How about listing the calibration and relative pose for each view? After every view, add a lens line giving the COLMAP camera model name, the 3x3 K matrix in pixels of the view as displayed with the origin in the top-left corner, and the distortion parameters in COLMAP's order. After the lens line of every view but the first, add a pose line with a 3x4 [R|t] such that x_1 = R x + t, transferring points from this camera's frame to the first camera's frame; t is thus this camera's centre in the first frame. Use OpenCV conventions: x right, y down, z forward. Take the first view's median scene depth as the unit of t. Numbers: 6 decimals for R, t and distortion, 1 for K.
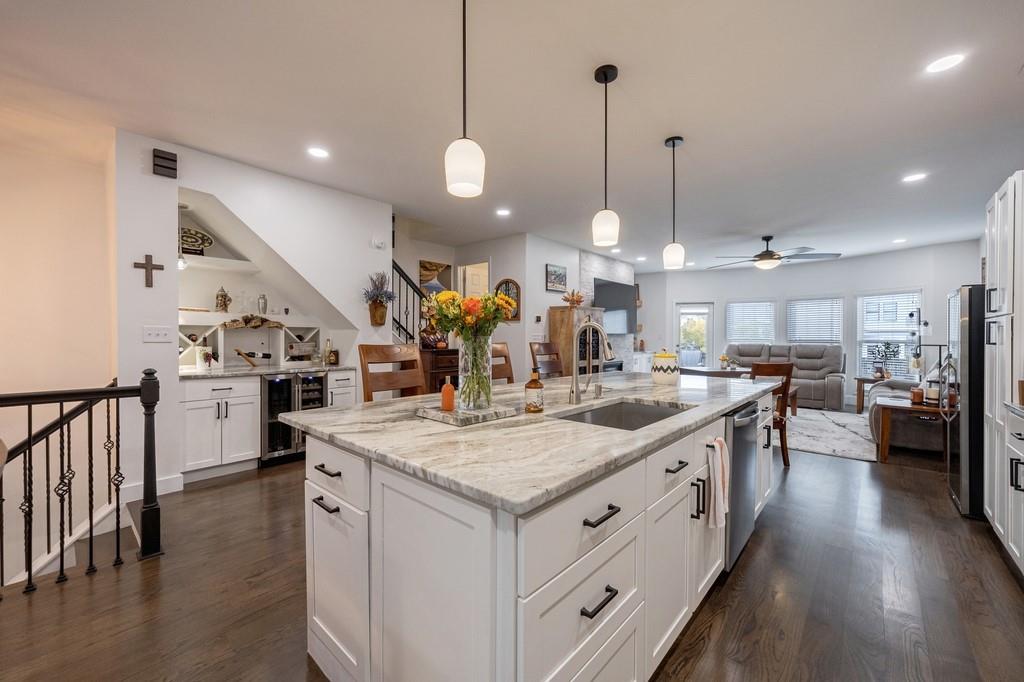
lens RADIAL K [[400.5, 0, 515.7], [0, 400.5, 338.3], [0, 0, 1]] dist [-0.001603, 0.001383]
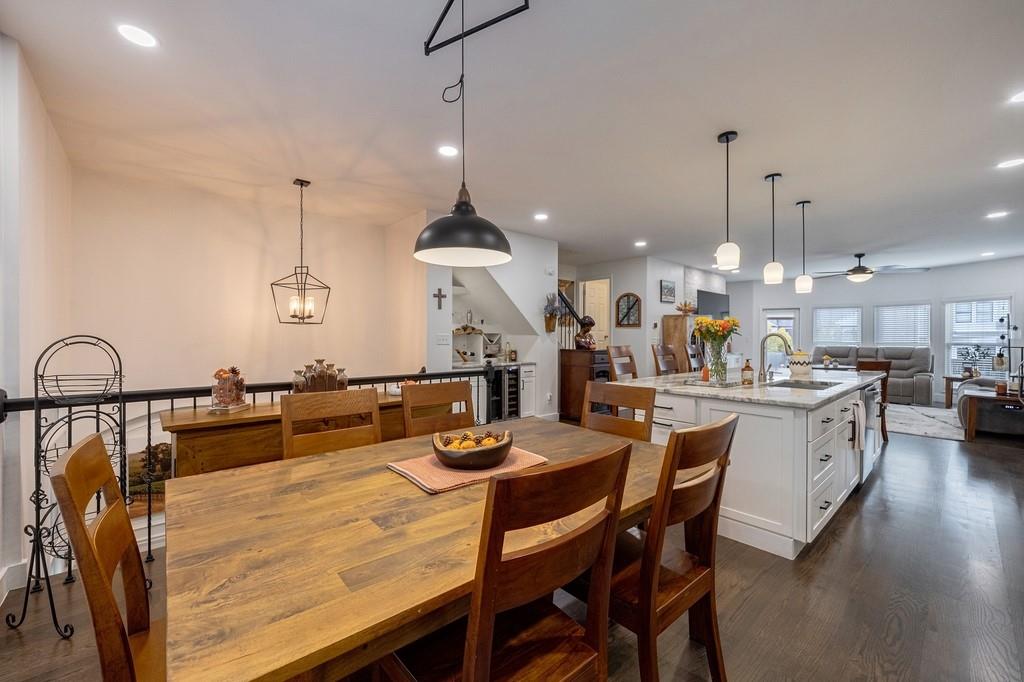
lens RADIAL K [[400.5, 0, 514.6], [0, 400.5, 338.5], [0, 0, 1]] dist [-0.001603, 0.001383]
pose [[0.993596, -0.000482, -0.112990, -0.309319], [0.000064, 0.999993, -0.003708, -0.005131], [0.112991, 0.003677, 0.993589, -0.353003]]
